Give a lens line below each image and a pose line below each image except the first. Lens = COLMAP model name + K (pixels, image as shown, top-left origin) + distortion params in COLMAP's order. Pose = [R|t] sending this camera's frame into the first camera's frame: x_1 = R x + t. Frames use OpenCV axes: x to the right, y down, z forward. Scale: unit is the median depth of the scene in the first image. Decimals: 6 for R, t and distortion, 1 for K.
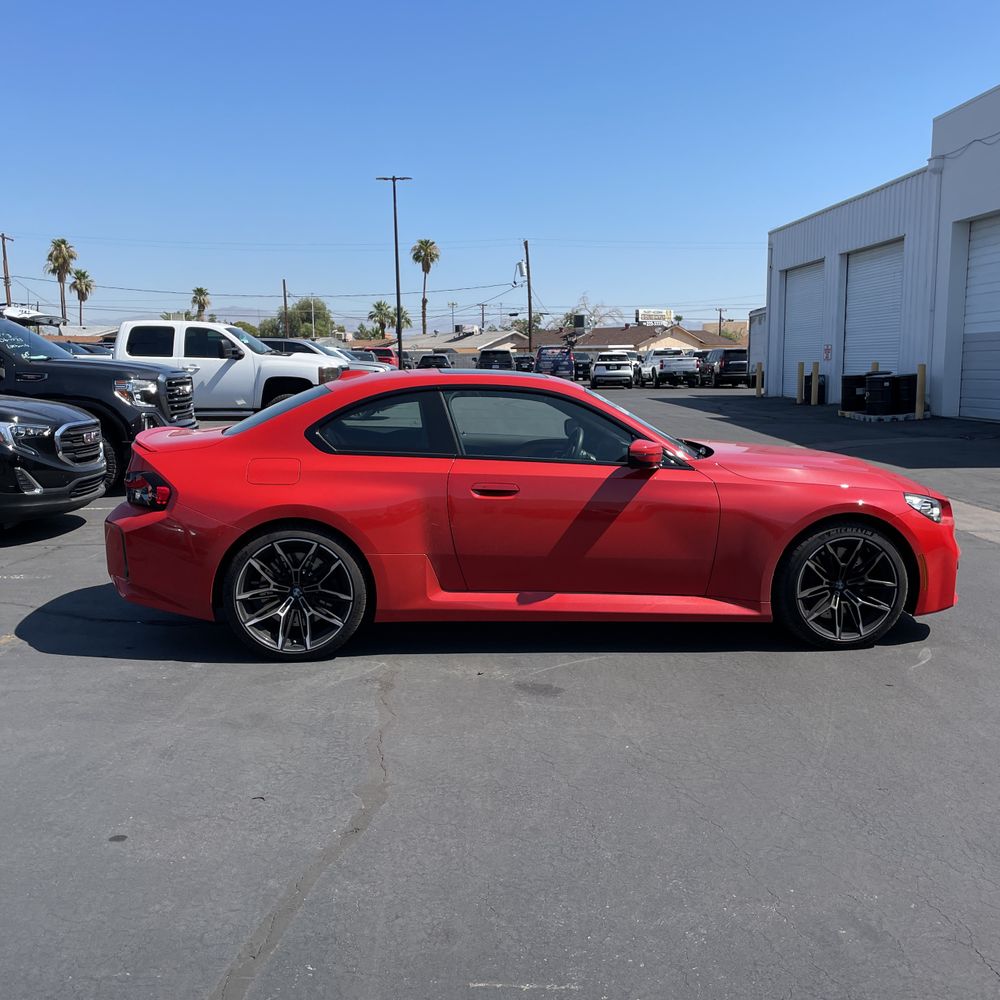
lens RADIAL K [[1009.4, 0, 506.5], [0, 1009.4, 520.4], [0, 0, 1]] dist [0.020336, 0.000000]
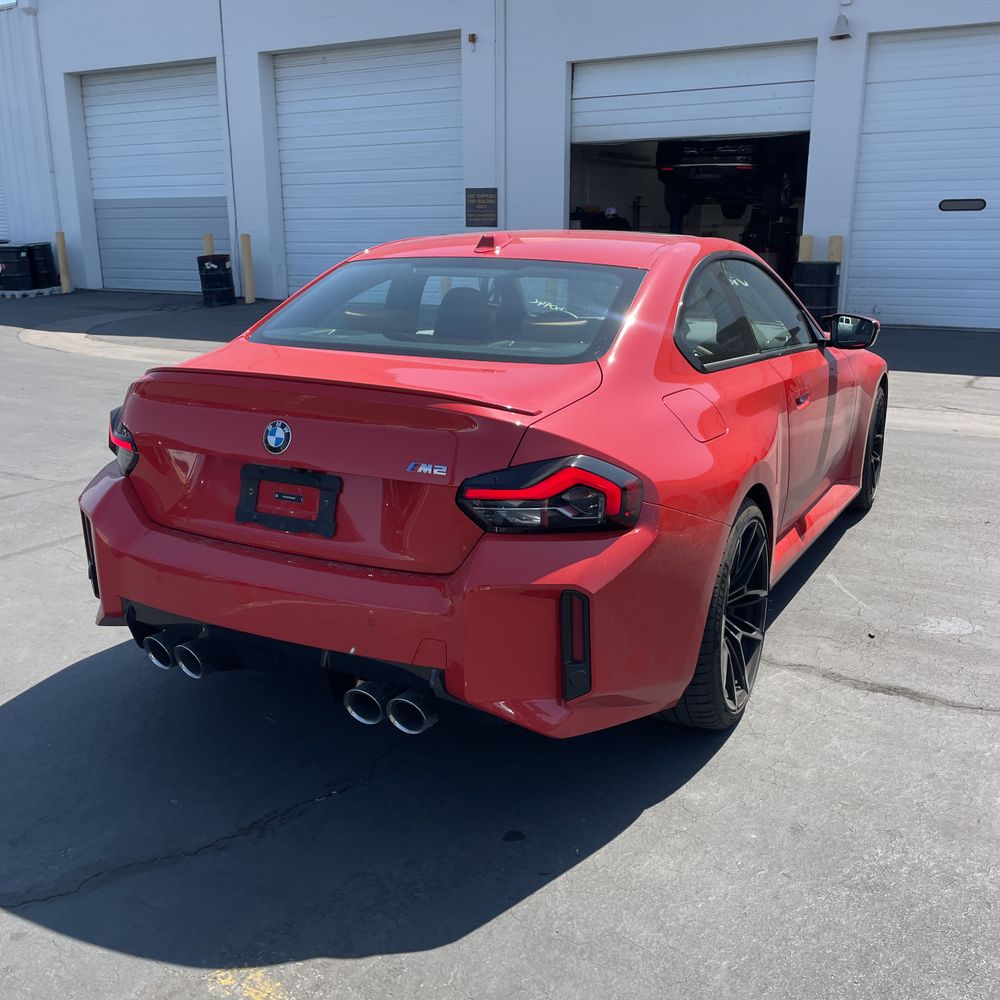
lens RADIAL K [[1009.4, 0, 491.7], [0, 1009.4, 491.6], [0, 0, 1]] dist [0.020336, 0.000000]
pose [[0.553502, -0.204573, 0.807332, -0.649073], [0.126312, 0.978770, 0.161416, -0.095947], [-0.823214, 0.012631, 0.567591, 0.665132]]
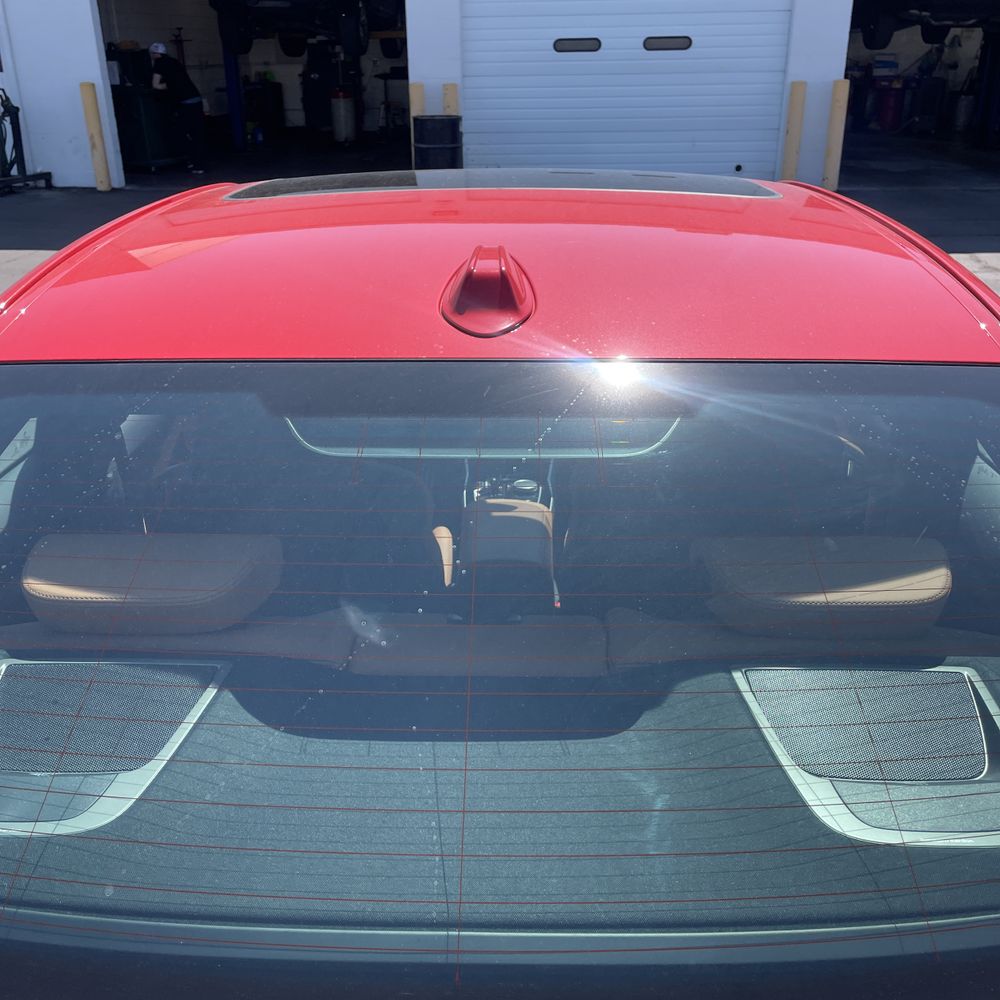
lens RADIAL K [[1009.4, 0, 497.6], [0, 1009.4, 500.8], [0, 0, 1]] dist [0.020336, 0.000000]
pose [[0.129528, -0.395007, 0.909501, -0.338686], [0.161465, 0.913388, 0.373700, -0.172627], [-0.978341, 0.098448, 0.182089, 0.950091]]
